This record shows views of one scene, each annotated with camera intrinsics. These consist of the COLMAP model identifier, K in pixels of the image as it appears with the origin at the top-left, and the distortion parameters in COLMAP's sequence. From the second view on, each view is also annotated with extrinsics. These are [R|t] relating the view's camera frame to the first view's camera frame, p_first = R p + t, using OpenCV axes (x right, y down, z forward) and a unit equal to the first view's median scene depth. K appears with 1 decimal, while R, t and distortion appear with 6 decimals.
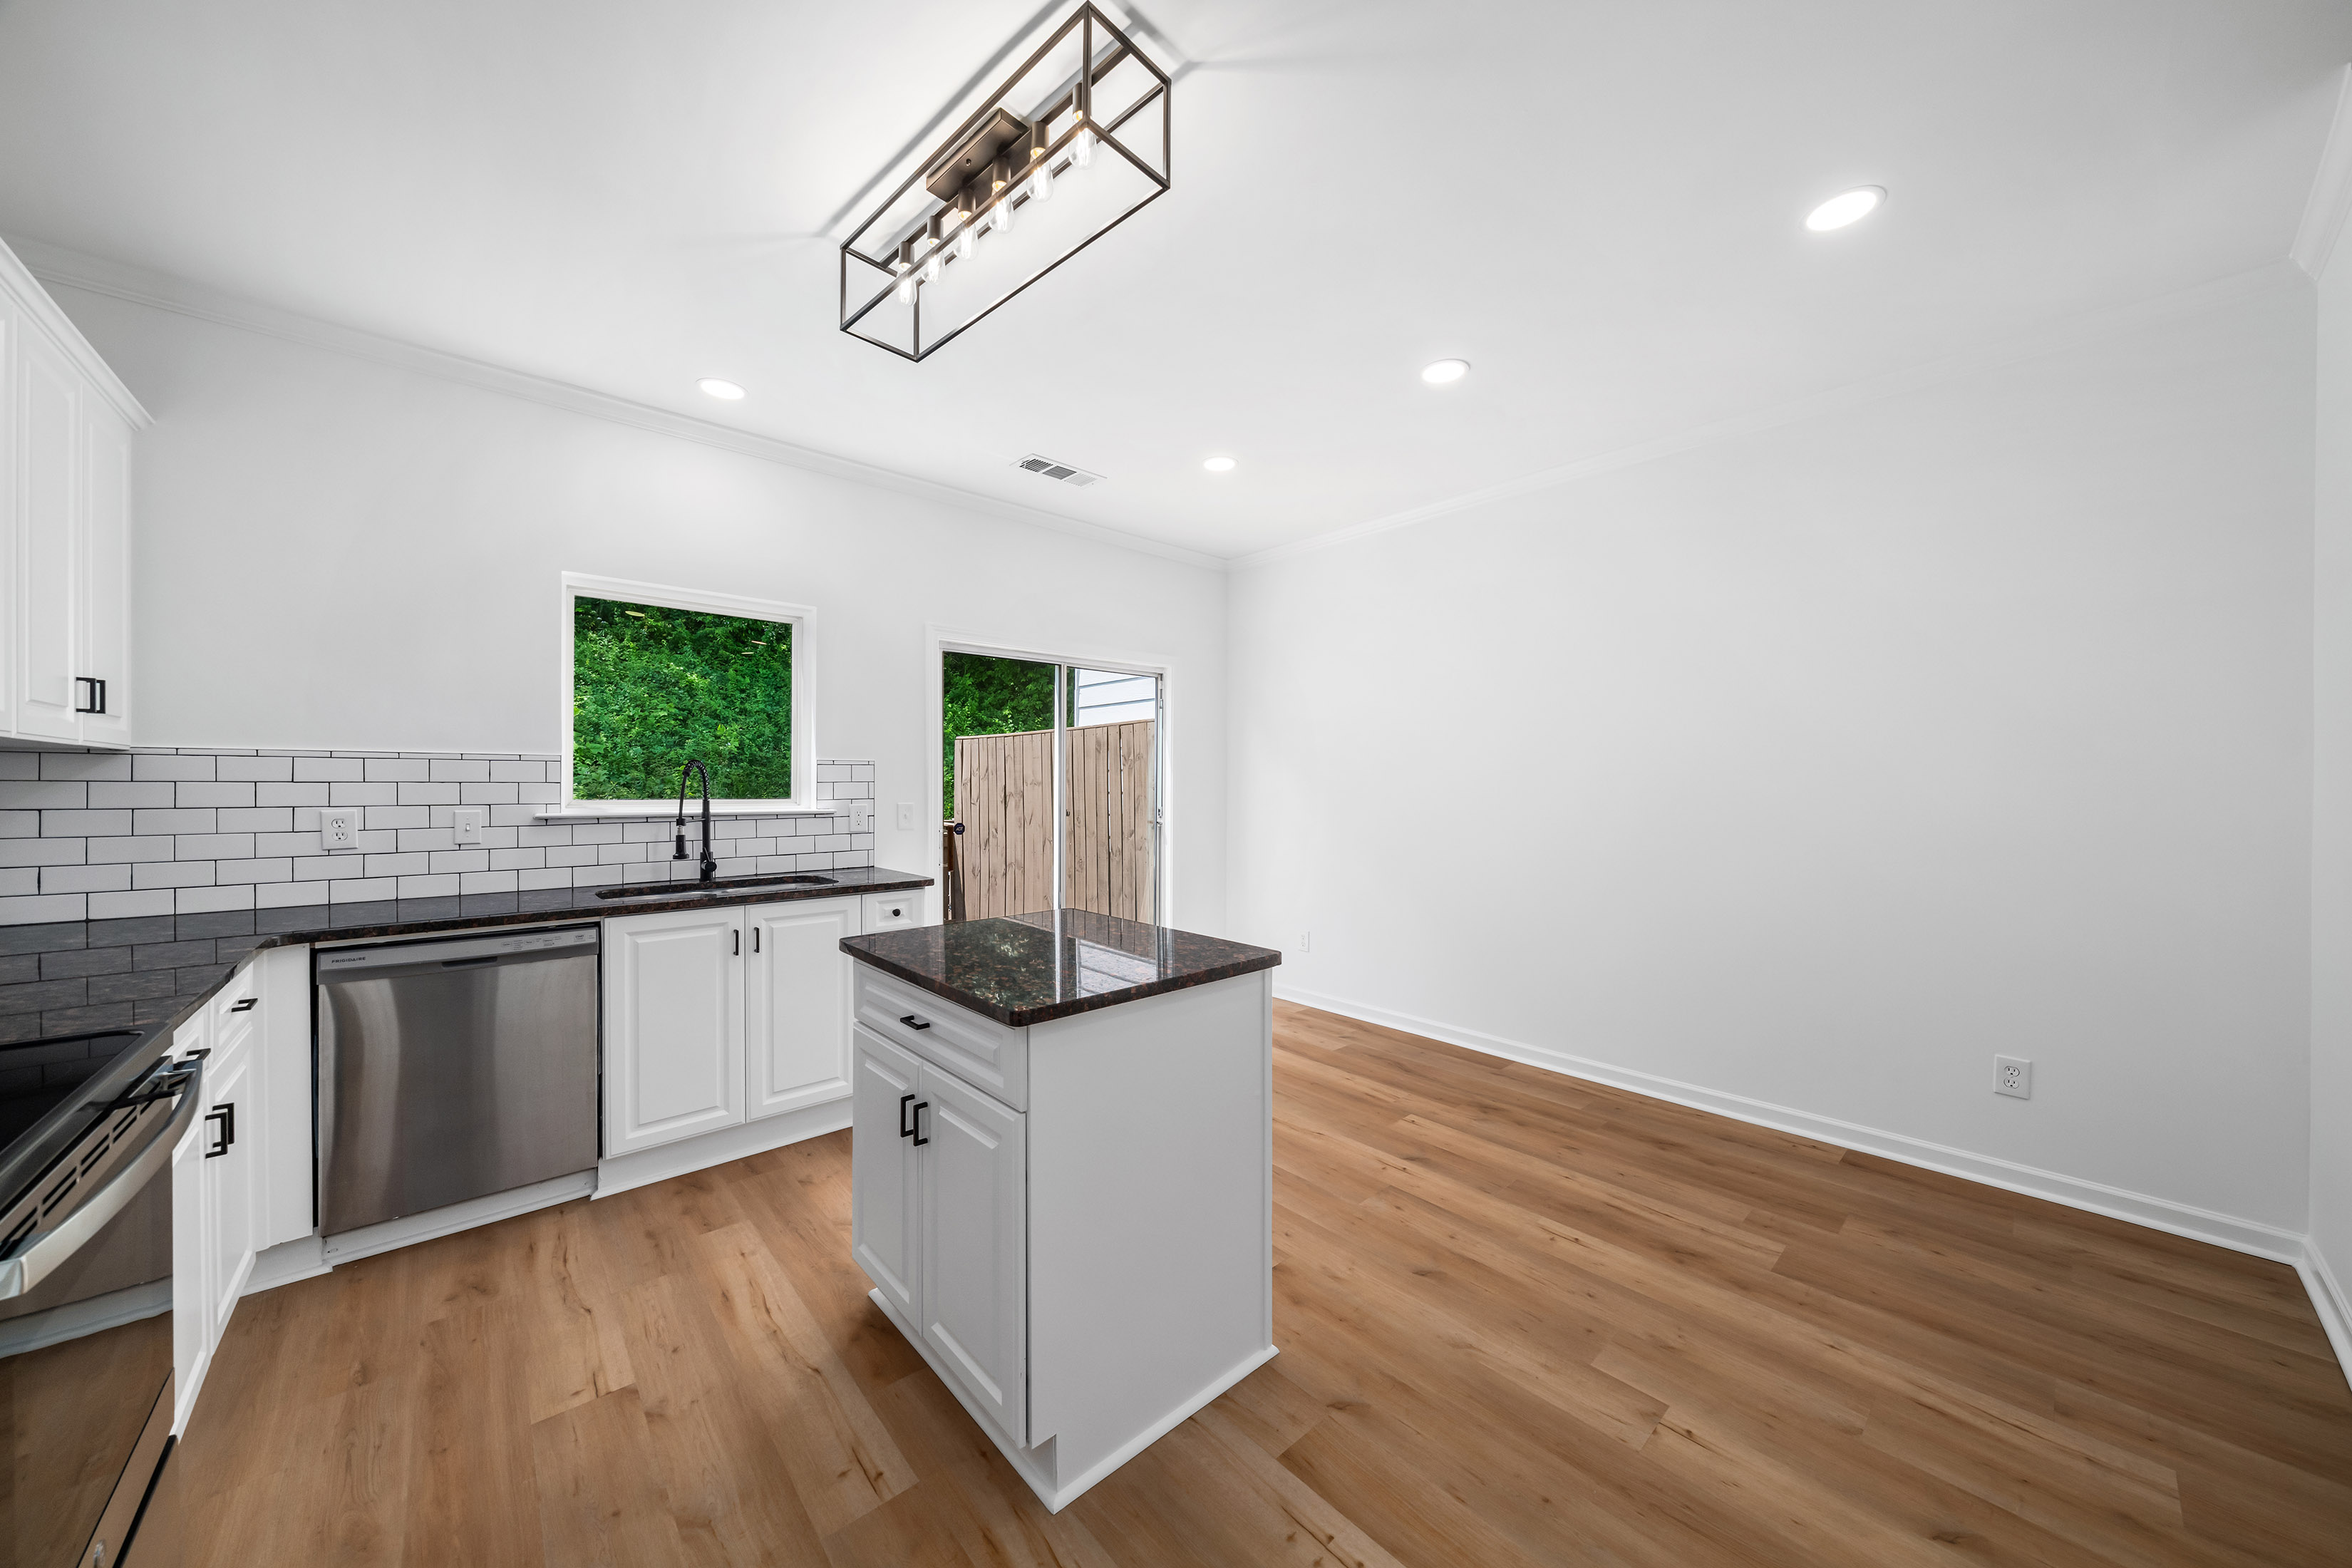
lens RADIAL K [[801.2, 0, 1185.6], [0, 801.2, 786.7], [0, 0, 1]] dist [-0.002036, 0.000151]
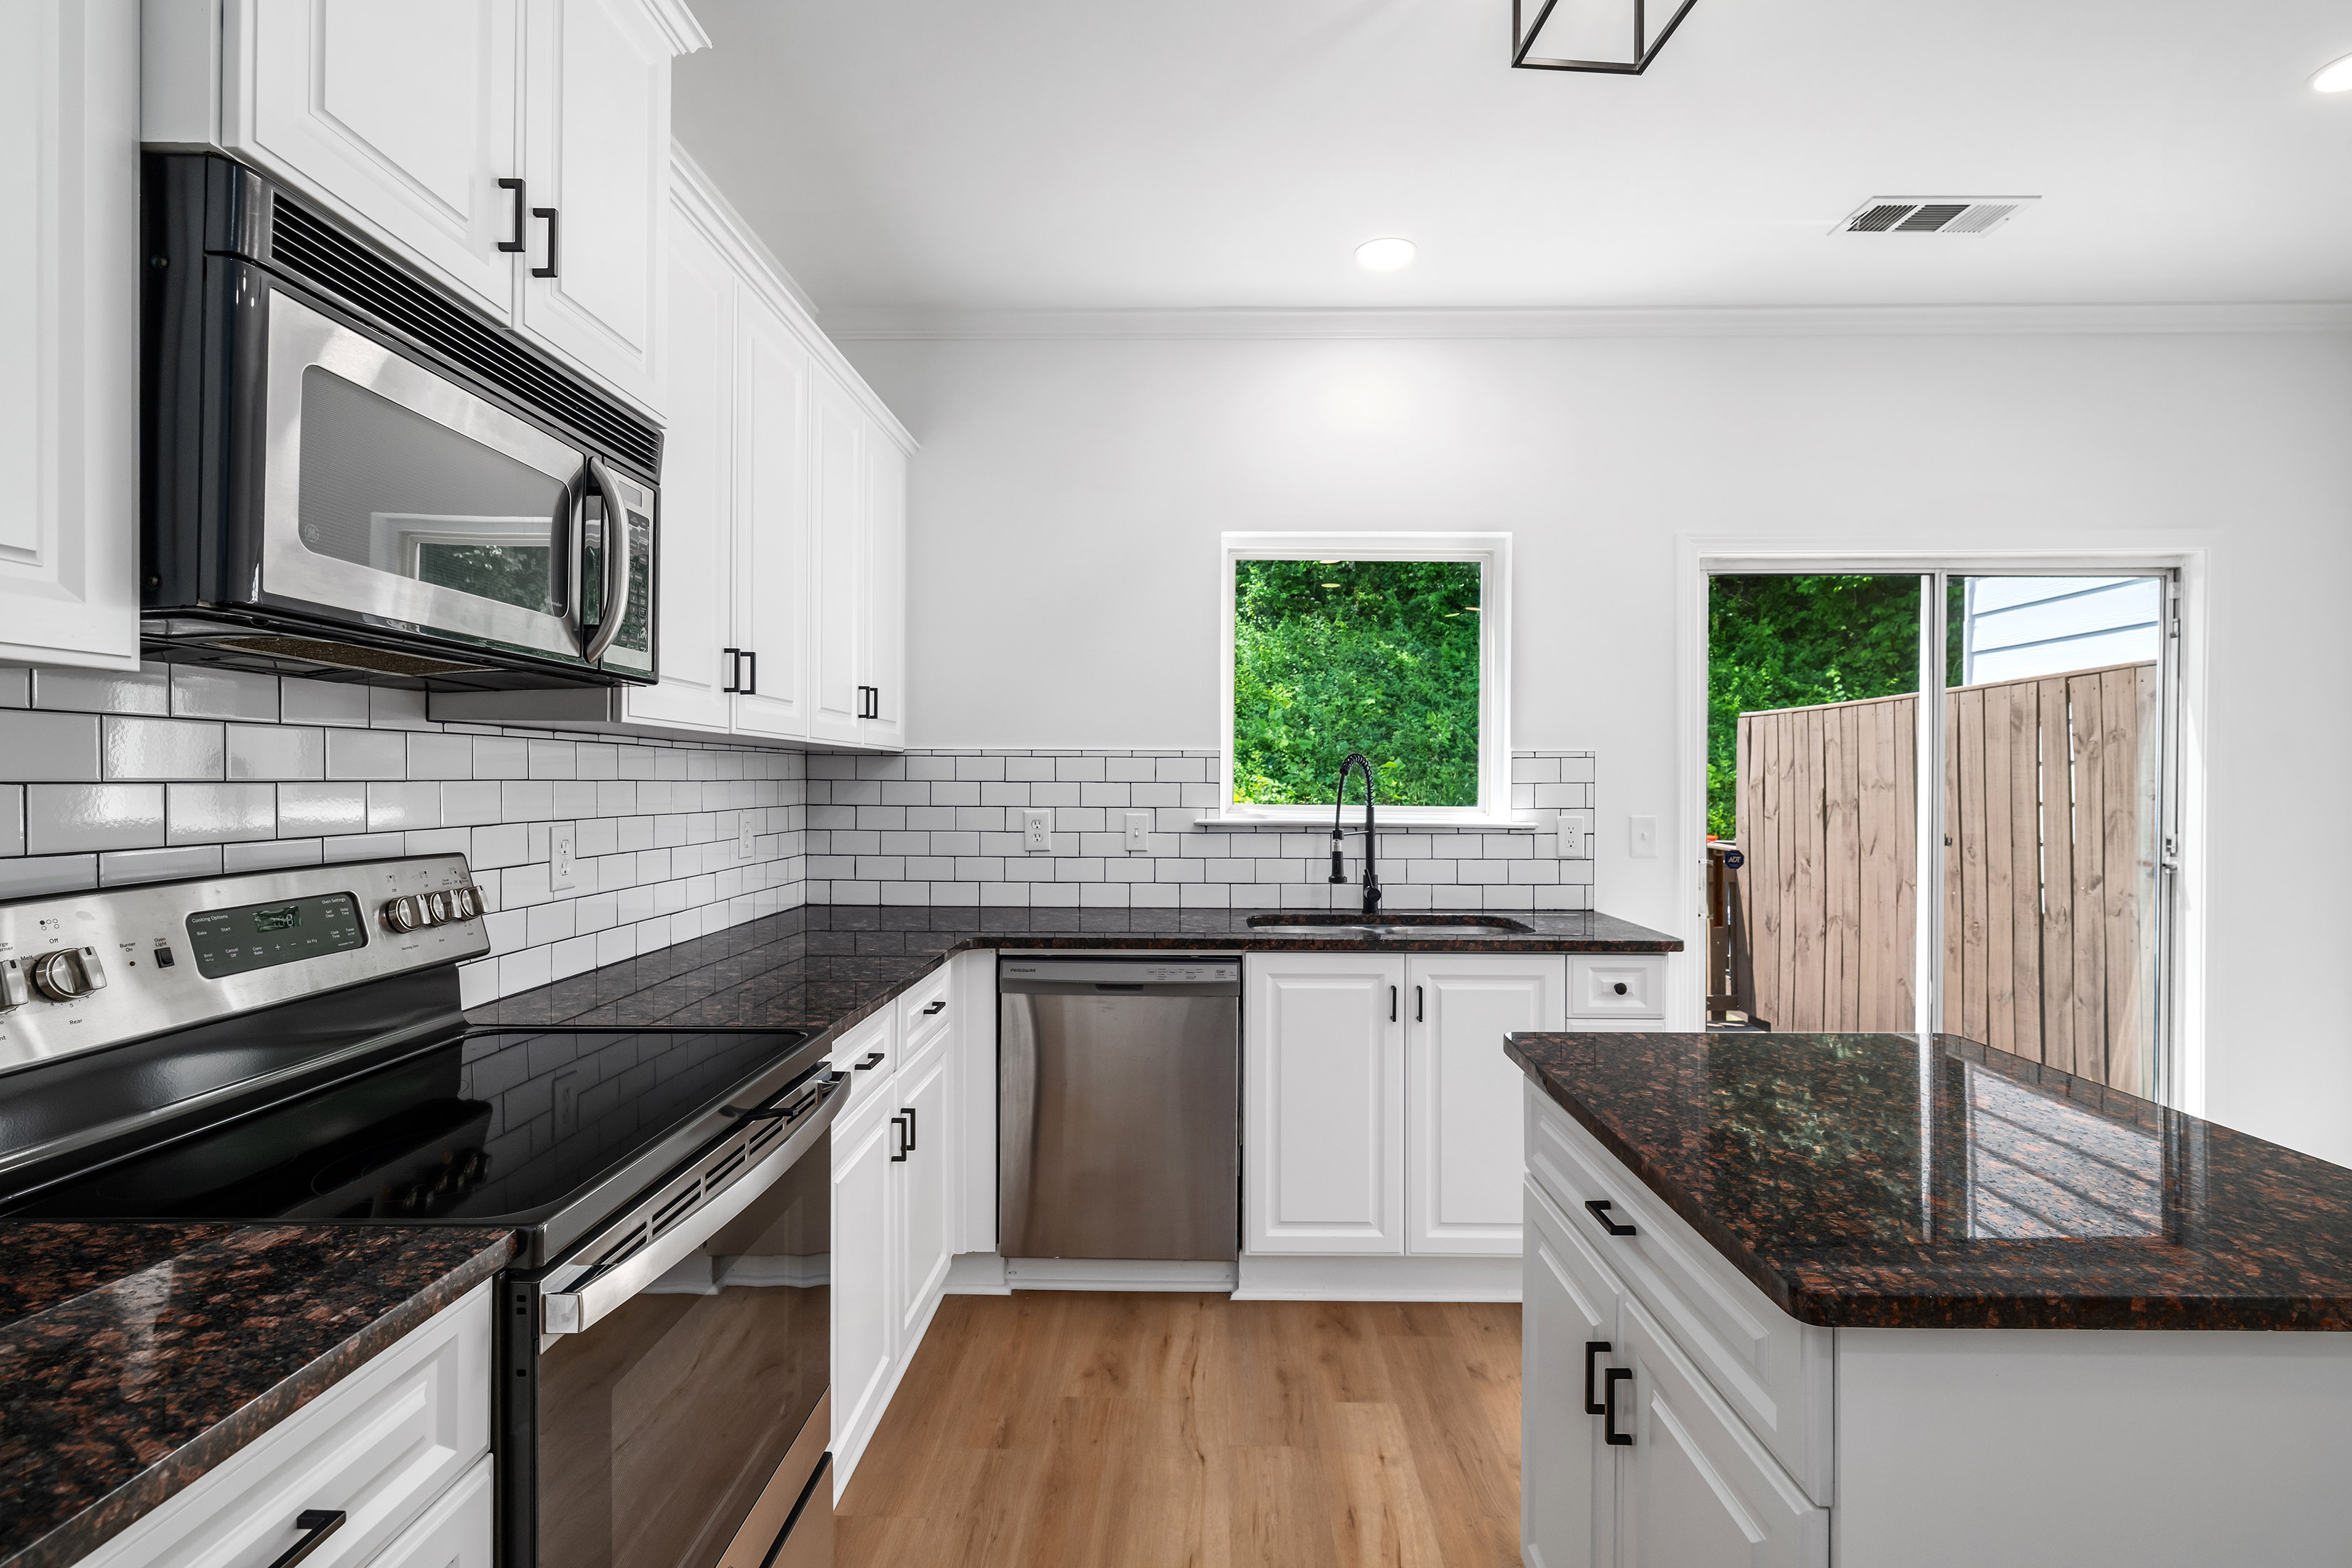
lens RADIAL K [[1083.0, 0, 1184.1], [0, 1083.0, 782.0], [0, 0, 1]] dist [0.000677, 0.000096]
pose [[0.724109, 0.002144, -0.689682, -0.019211], [-0.006638, 0.999971, -0.003861, -0.001355], [0.689653, 0.007374, 0.724102, 0.138003]]
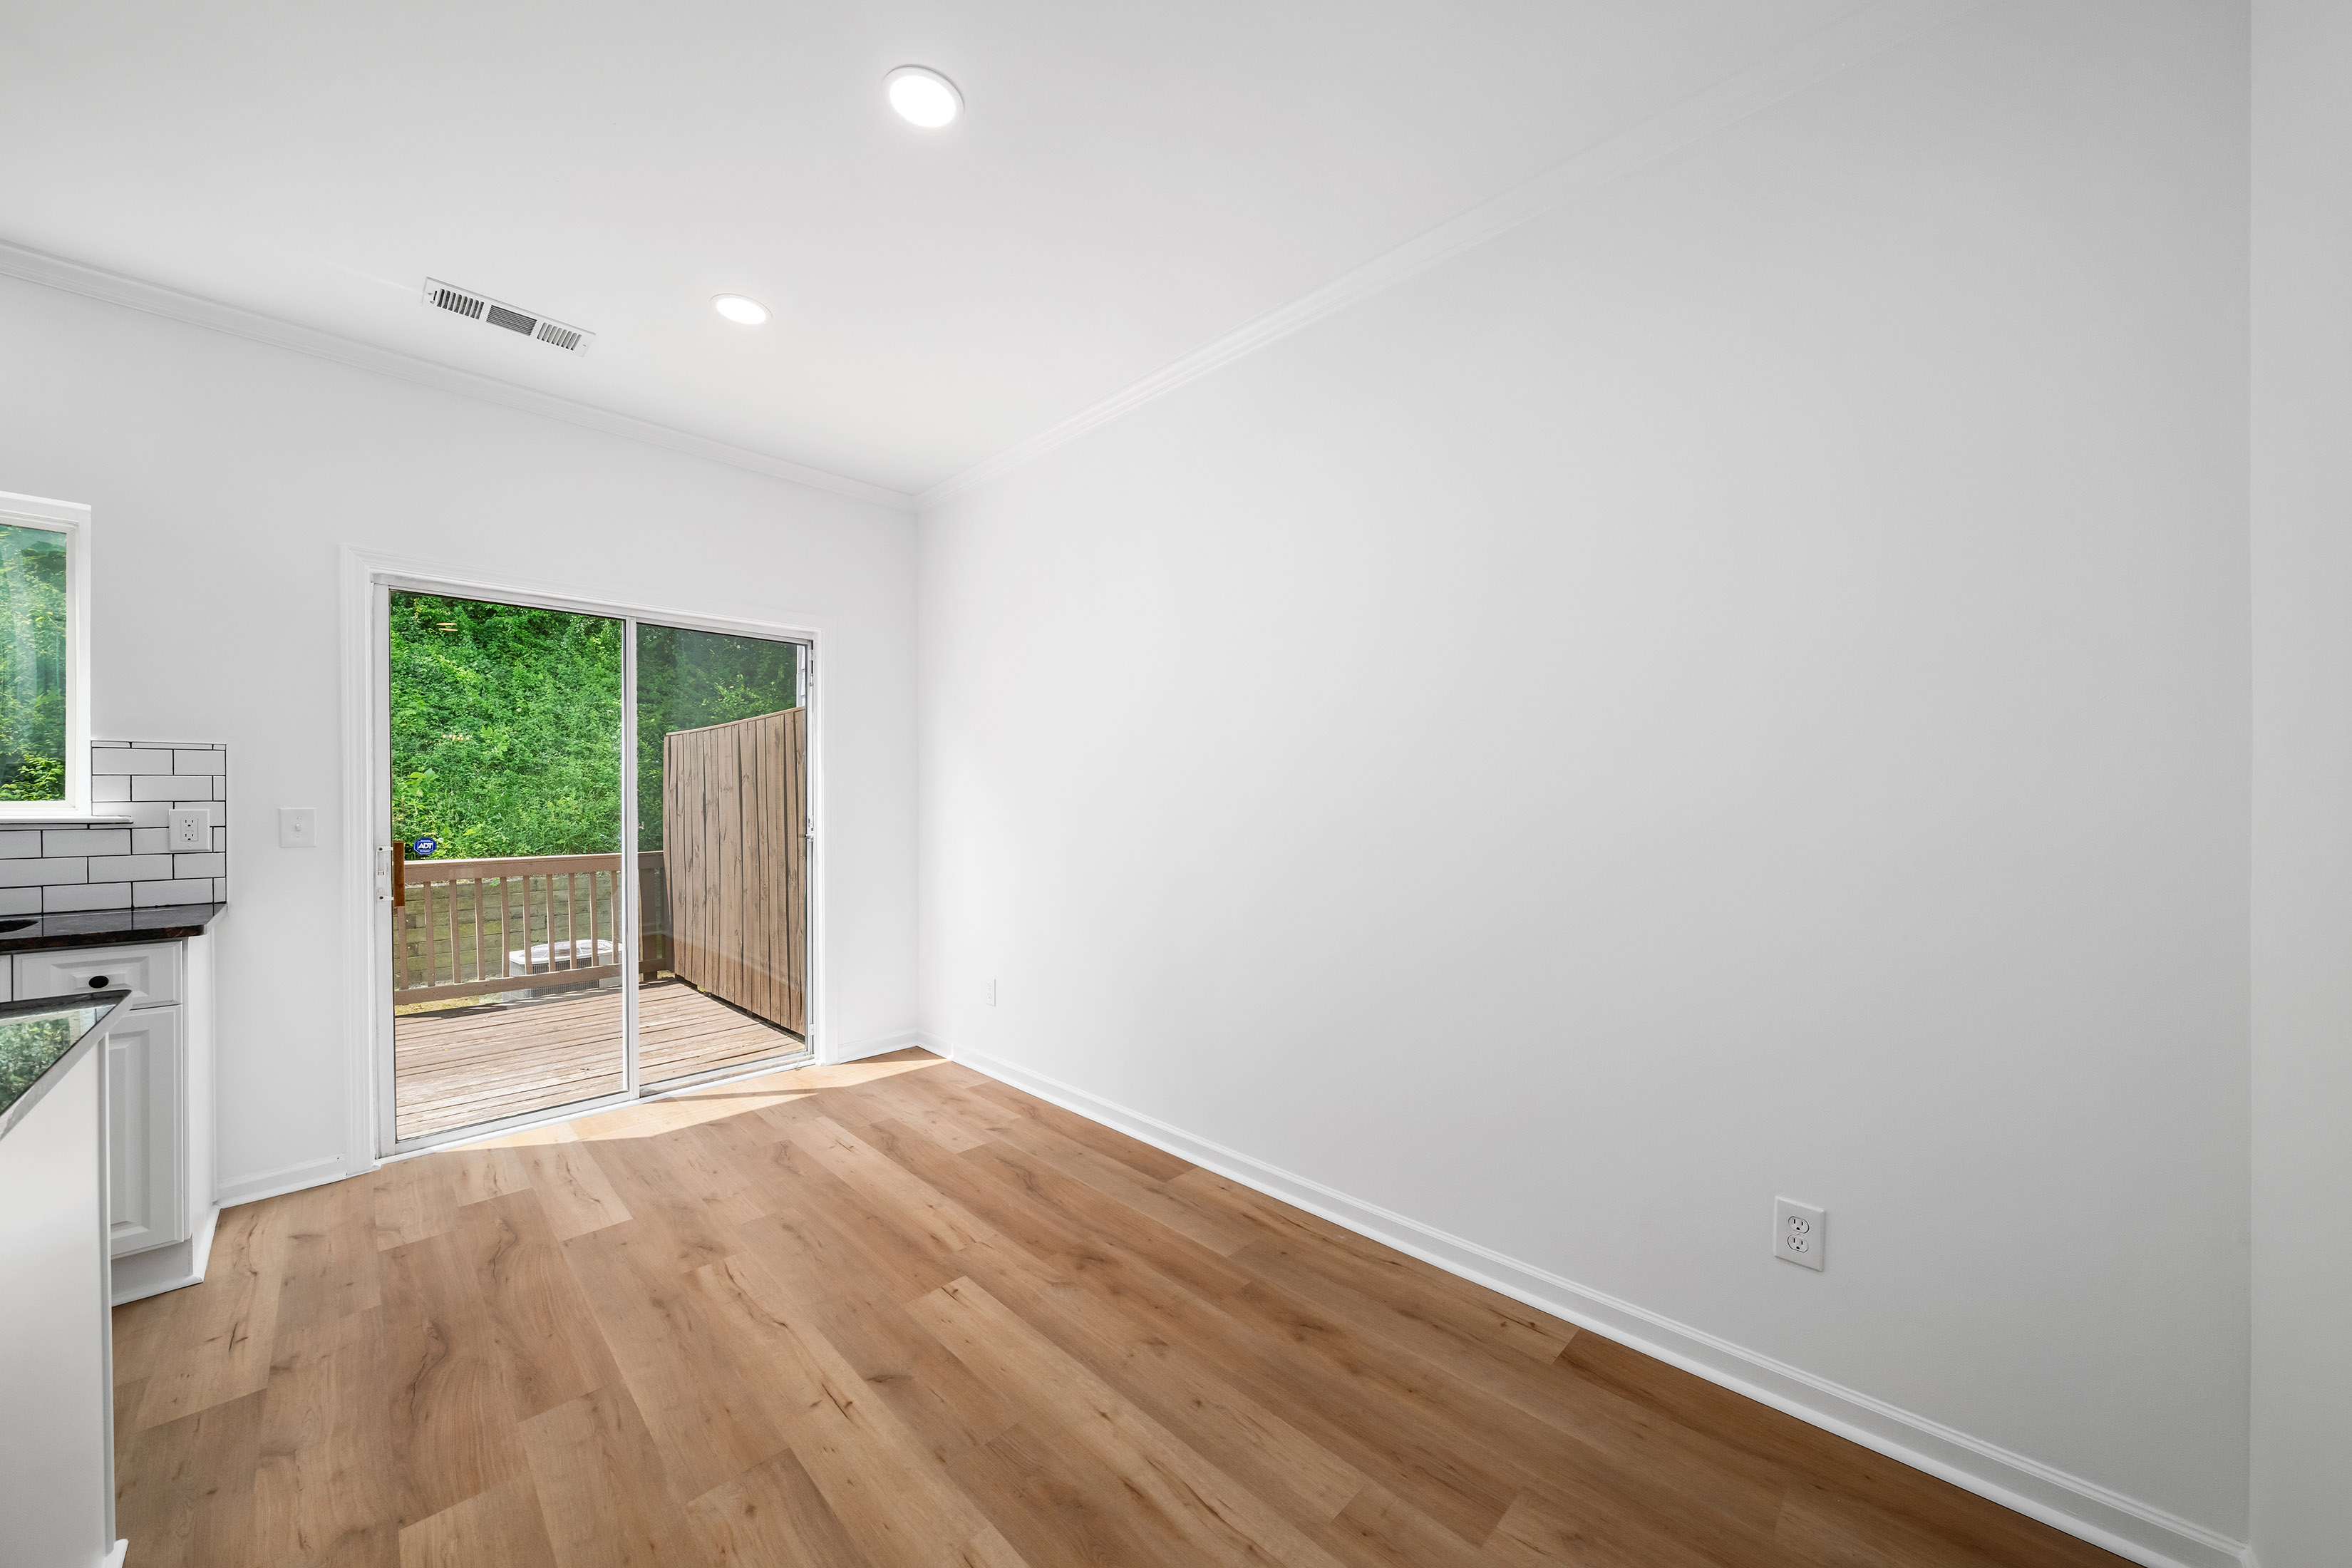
lens RADIAL K [[828.0, 0, 1172.1], [0, 828.0, 796.5], [0, 0, 1]] dist [-0.000955, -0.000239]
pose [[0.998454, -0.001229, 0.055563, 0.431690], [0.001624, 0.999974, -0.007069, 0.021086], [-0.055553, 0.007148, 0.998430, 0.321244]]
